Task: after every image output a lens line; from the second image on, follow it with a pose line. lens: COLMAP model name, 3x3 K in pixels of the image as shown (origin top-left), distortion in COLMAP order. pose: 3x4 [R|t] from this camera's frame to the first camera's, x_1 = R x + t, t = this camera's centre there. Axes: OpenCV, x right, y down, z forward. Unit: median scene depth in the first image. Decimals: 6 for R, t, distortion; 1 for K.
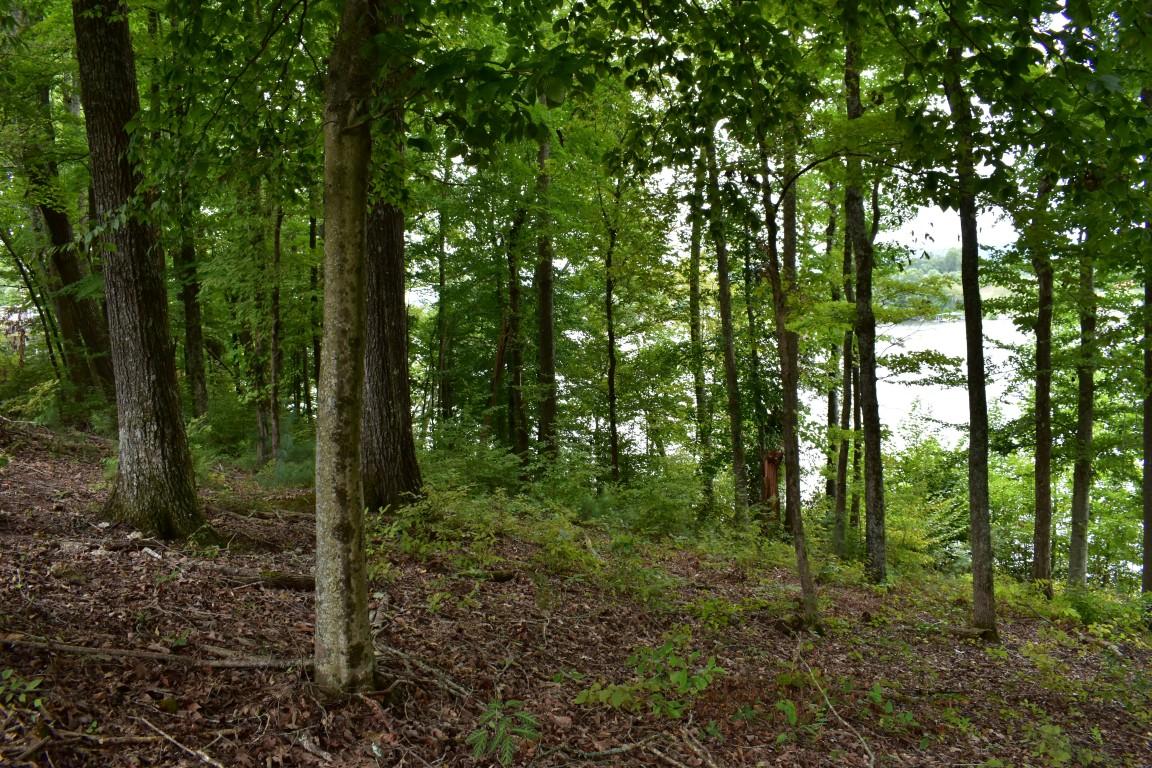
lens RADIAL K [[909.9, 0, 571.7], [0, 909.9, 383.9], [0, 0, 1]] dist [-0.094189, 0.011891]
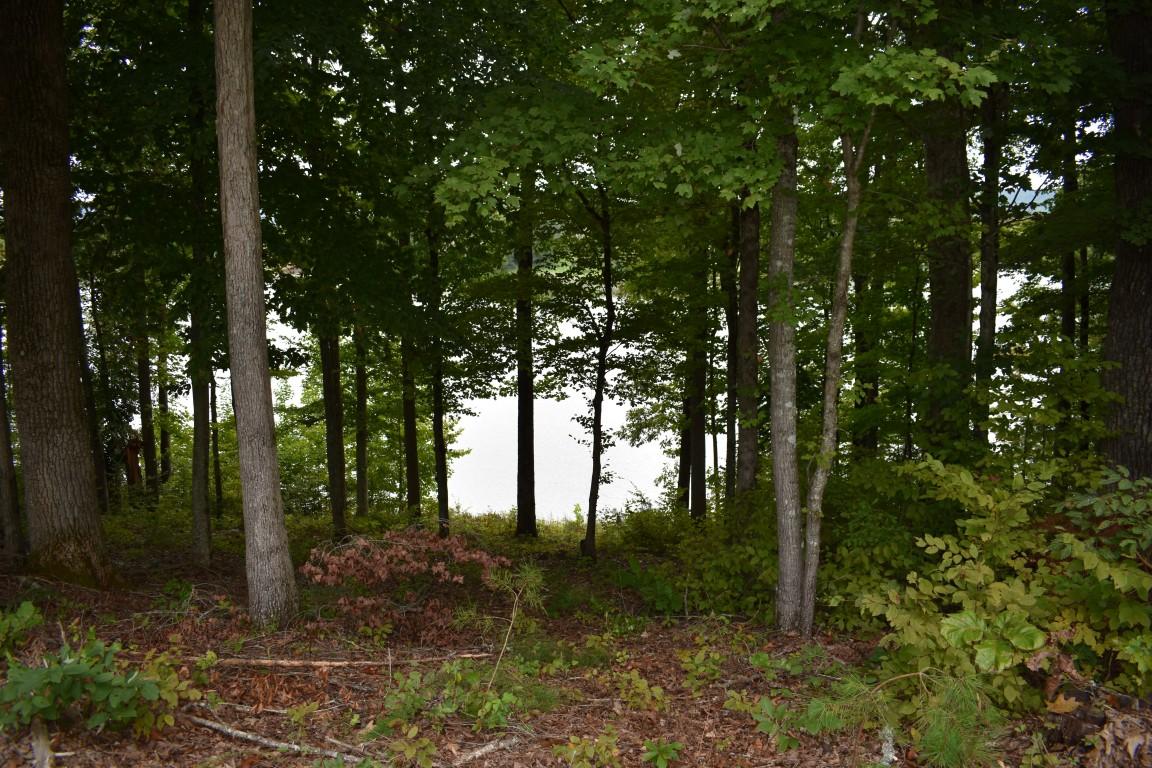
lens RADIAL K [[909.9, 0, 572.4], [0, 909.9, 378.7], [0, 0, 1]] dist [-0.094189, 0.011891]
pose [[0.693442, -0.058986, 0.718094, -0.368745], [0.030110, 0.998145, 0.052913, -0.088363], [-0.719883, -0.015070, 0.693932, -0.431445]]
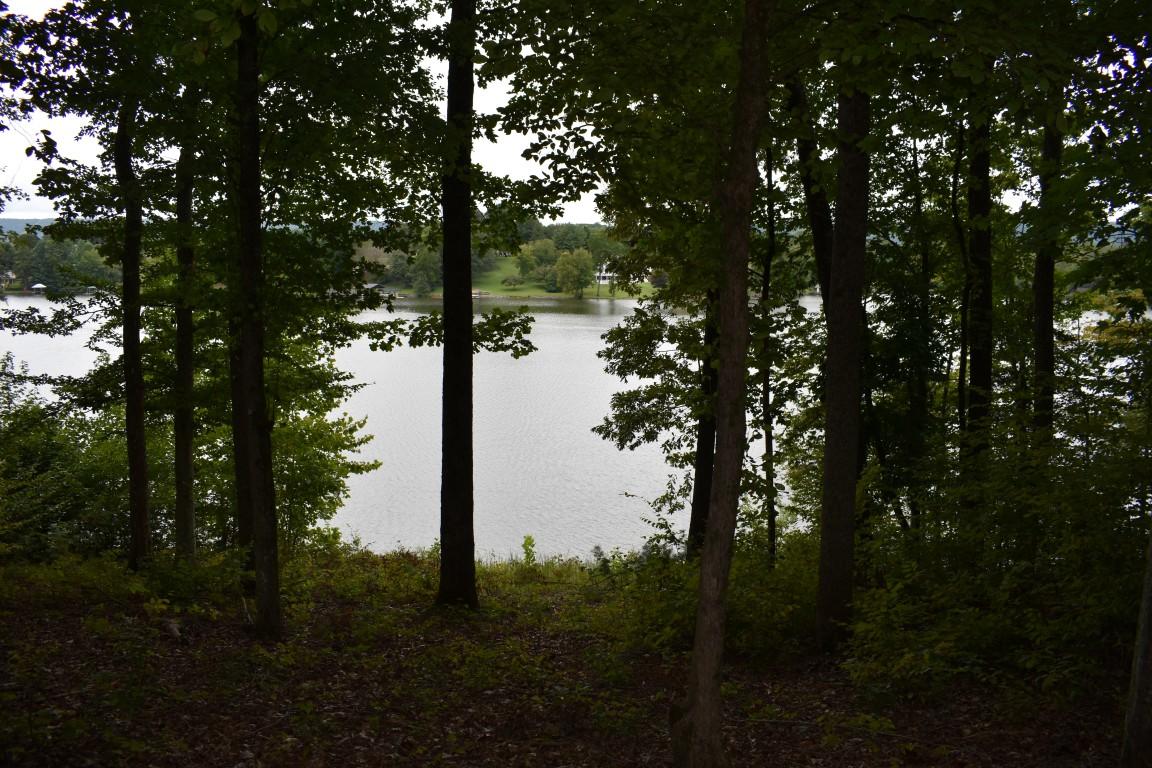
lens RADIAL K [[909.9, 0, 578.4], [0, 909.9, 382.5], [0, 0, 1]] dist [-0.094189, 0.011891]
pose [[0.630544, -0.037330, 0.775255, 0.192920], [0.019268, 0.999288, 0.032446, 0.052204], [-0.775914, -0.005521, 0.630815, 0.179401]]
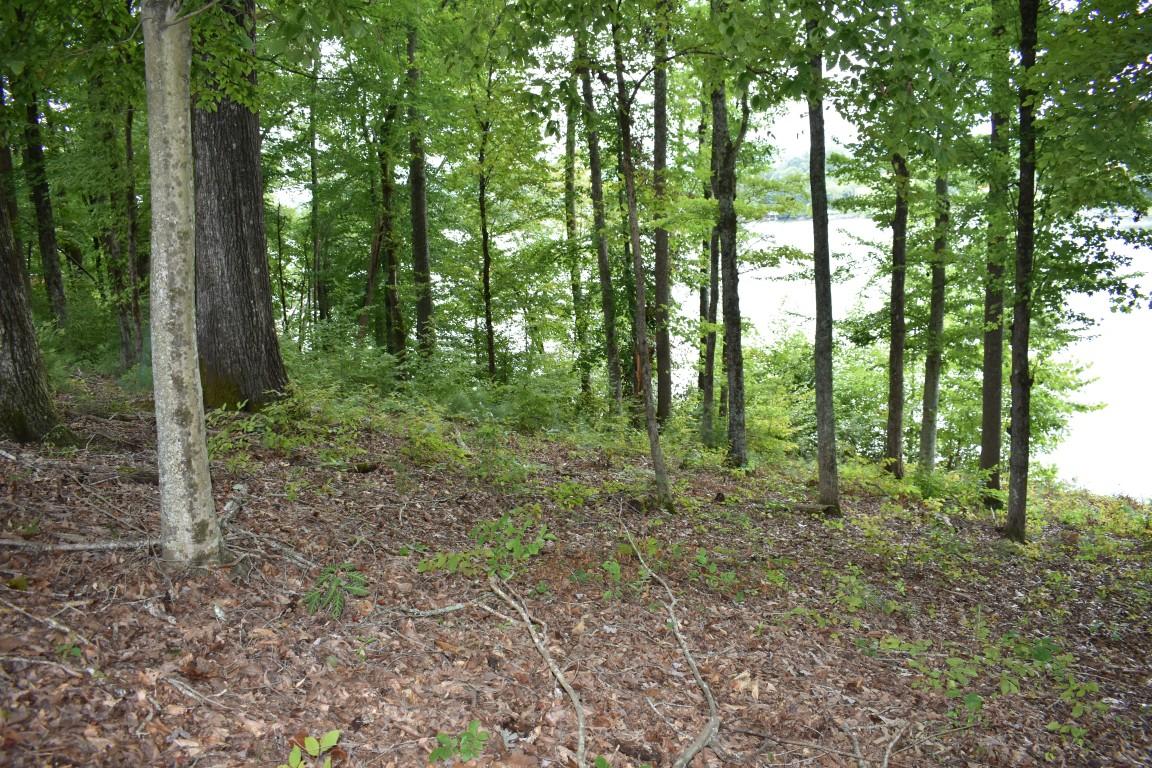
lens RADIAL K [[909.9, 0, 575.0], [0, 909.9, 381.0], [0, 0, 1]] dist [-0.094189, 0.011891]
pose [[0.991385, -0.025121, 0.128551, 0.015052], [0.011276, 0.994162, 0.107309, 0.003308], [-0.130496, -0.104935, 0.985880, -0.018920]]
